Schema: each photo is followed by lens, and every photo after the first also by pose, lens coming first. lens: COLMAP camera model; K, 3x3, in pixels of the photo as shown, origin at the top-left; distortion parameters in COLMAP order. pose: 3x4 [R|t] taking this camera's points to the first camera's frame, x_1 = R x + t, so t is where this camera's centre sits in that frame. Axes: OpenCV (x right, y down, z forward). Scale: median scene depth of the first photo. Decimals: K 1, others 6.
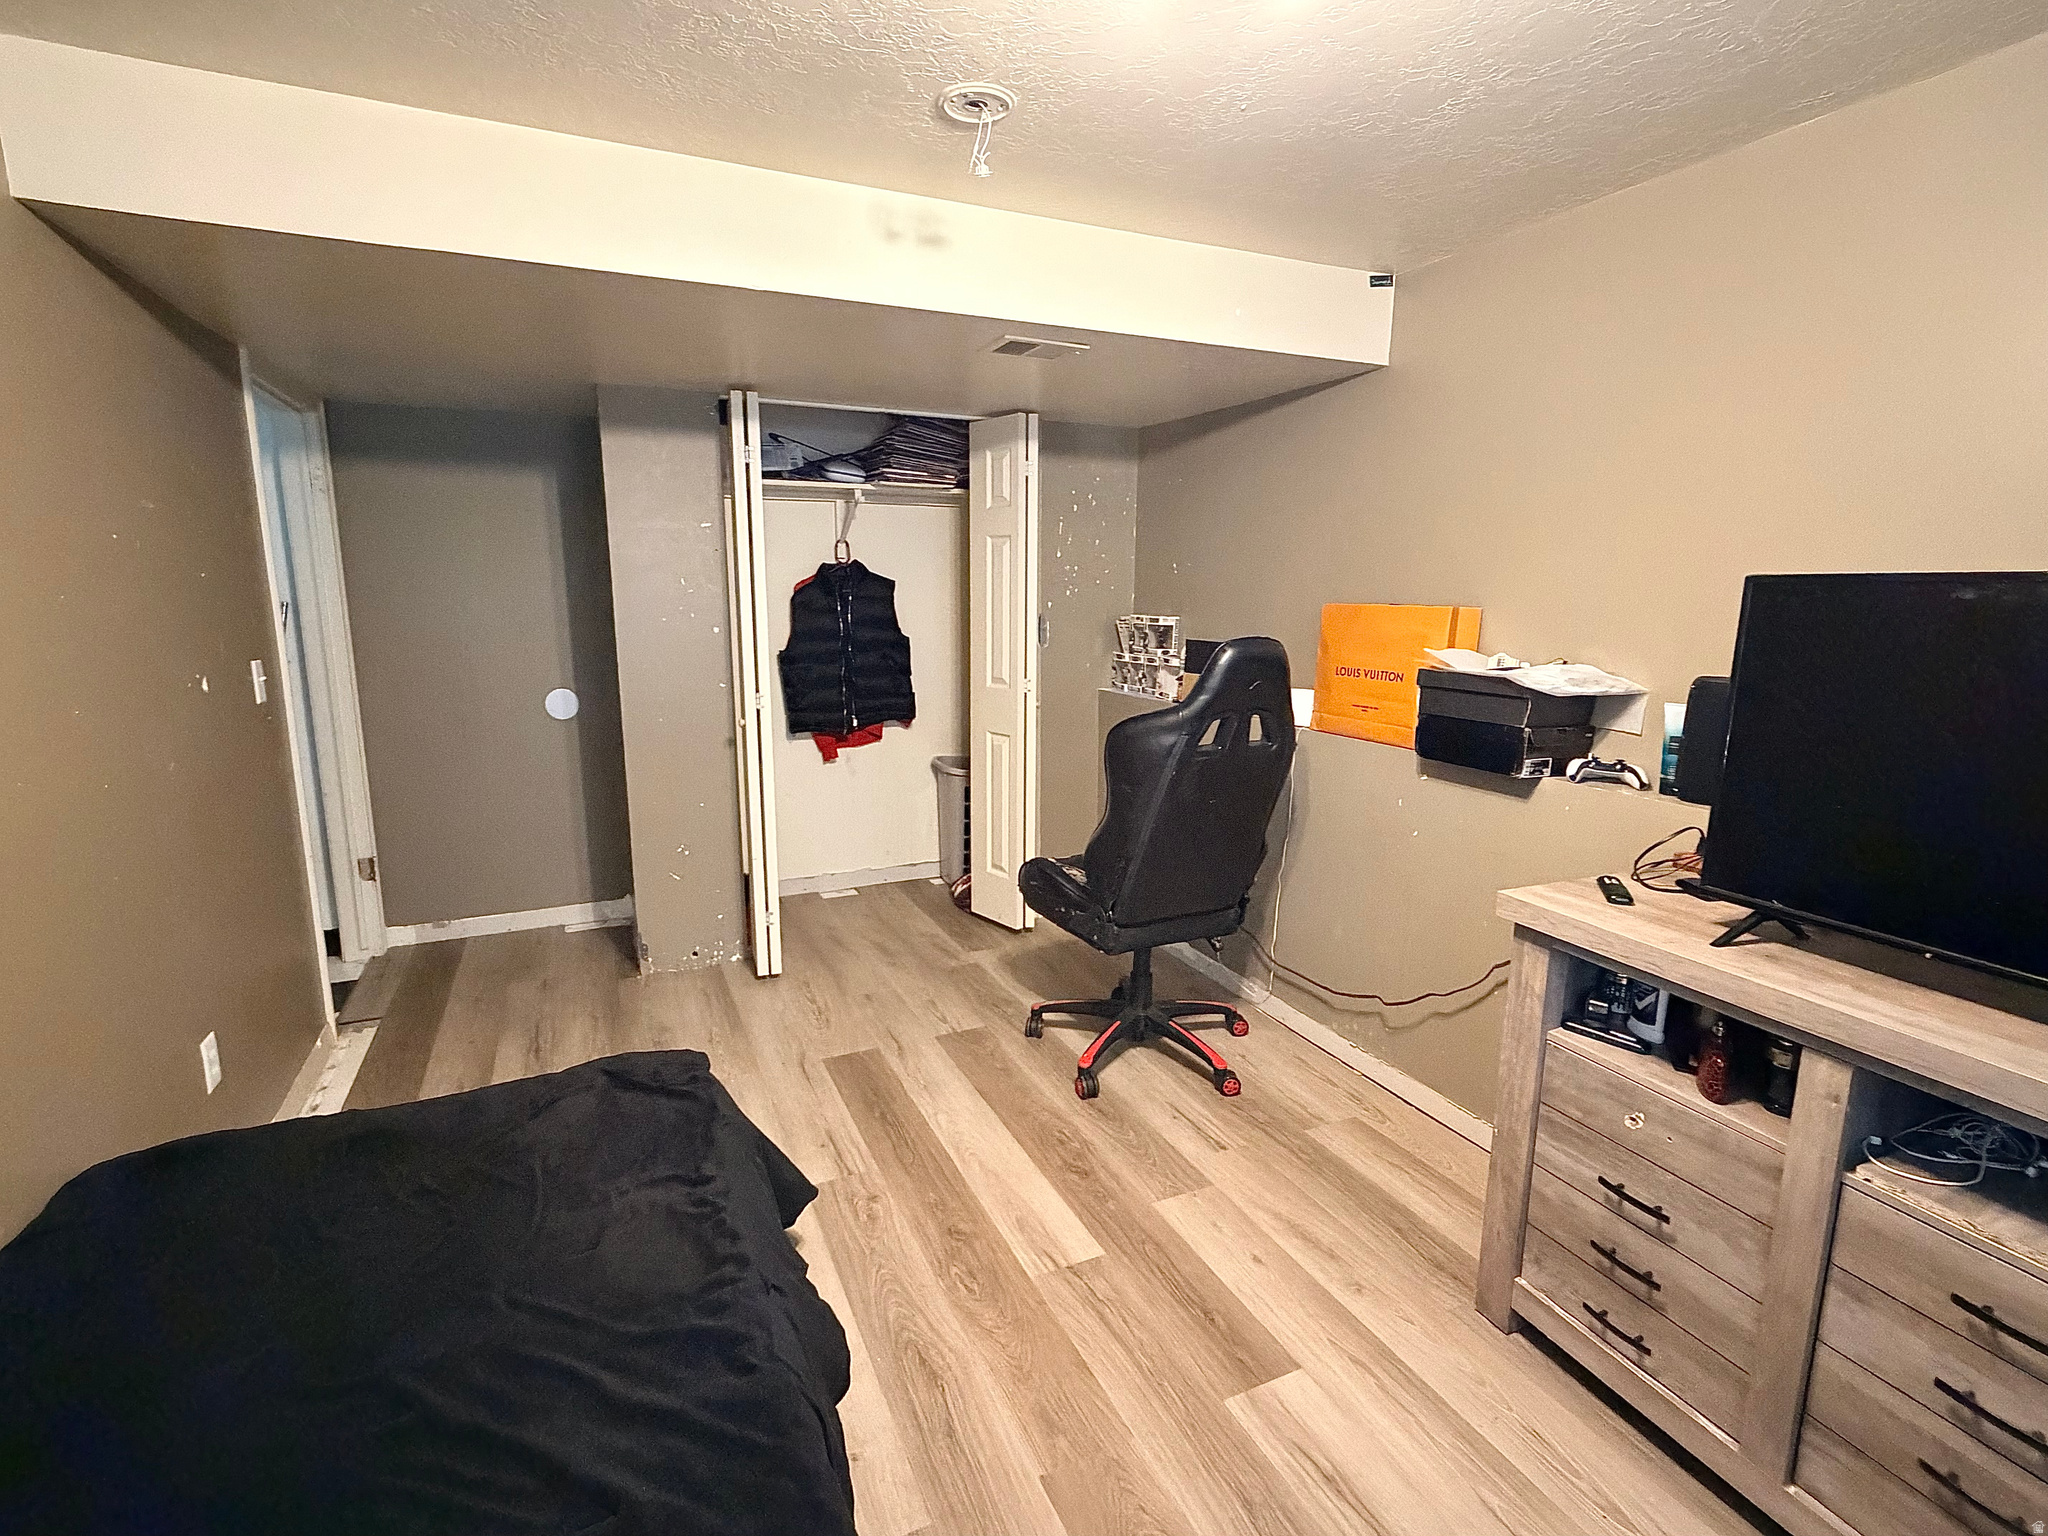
lens RADIAL K [[966.7, 0, 1021.6], [0, 966.7, 762.7], [0, 0, 1]] dist [-0.000374, -0.000016]
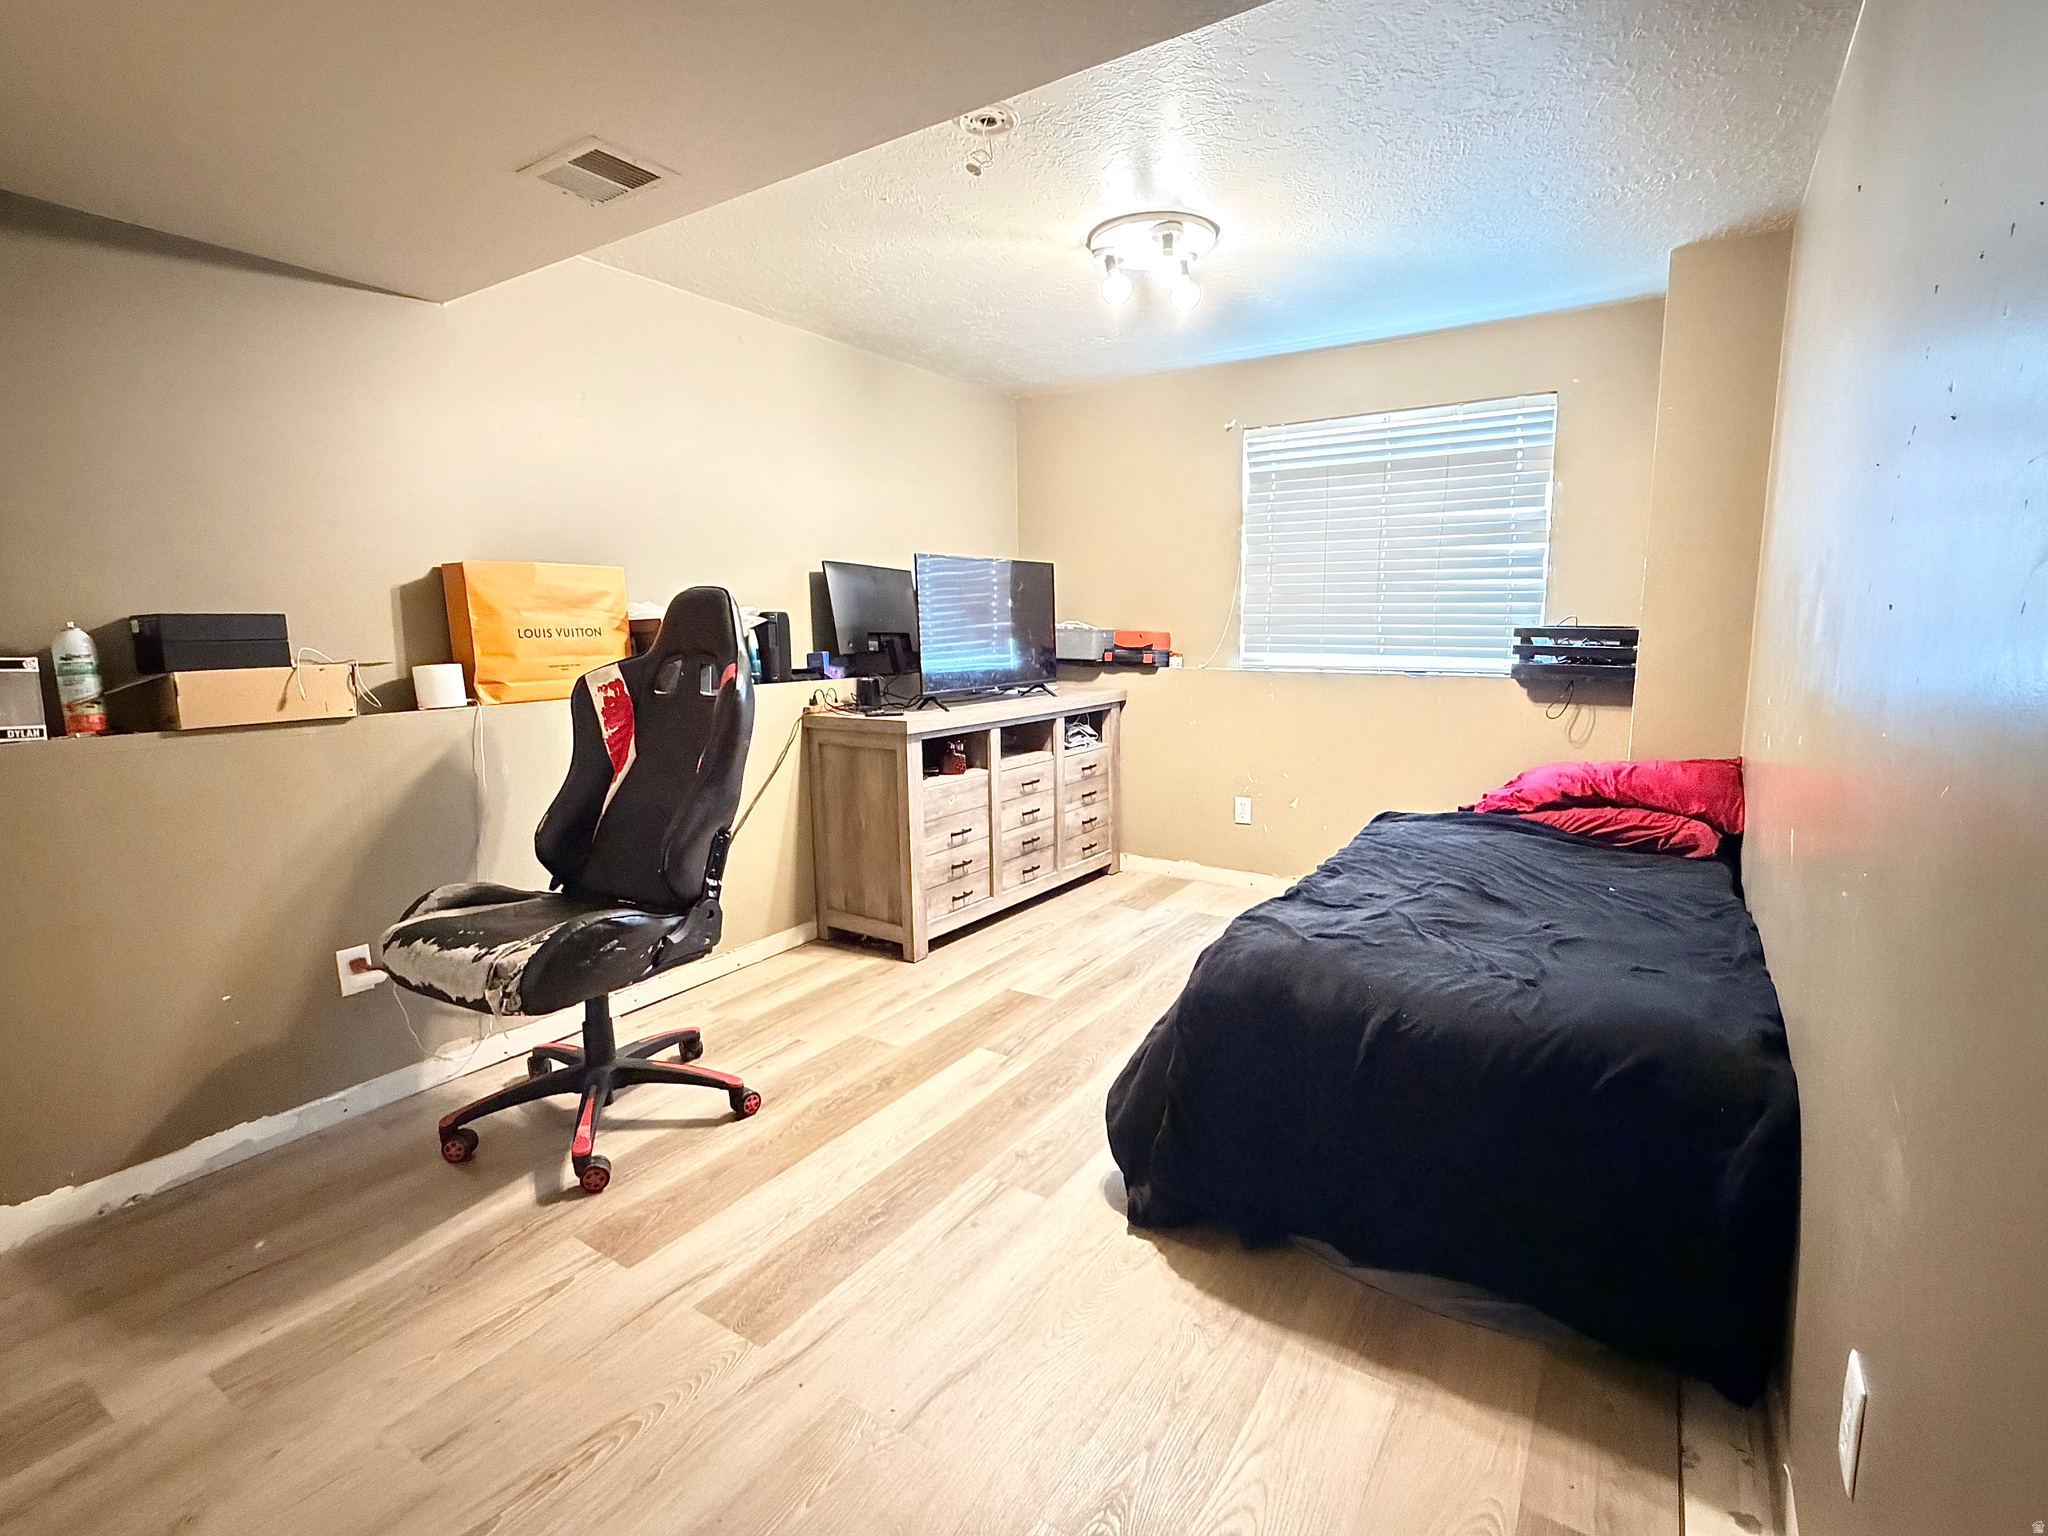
lens RADIAL K [[966.7, 0, 1023.4], [0, 966.7, 766.5], [0, 0, 1]] dist [-0.000374, -0.000016]
pose [[-0.529289, -0.132942, 0.837962, -1.094494], [0.160716, 0.954057, 0.252875, -0.197125], [-0.833081, 0.268518, -0.483605, 1.630481]]
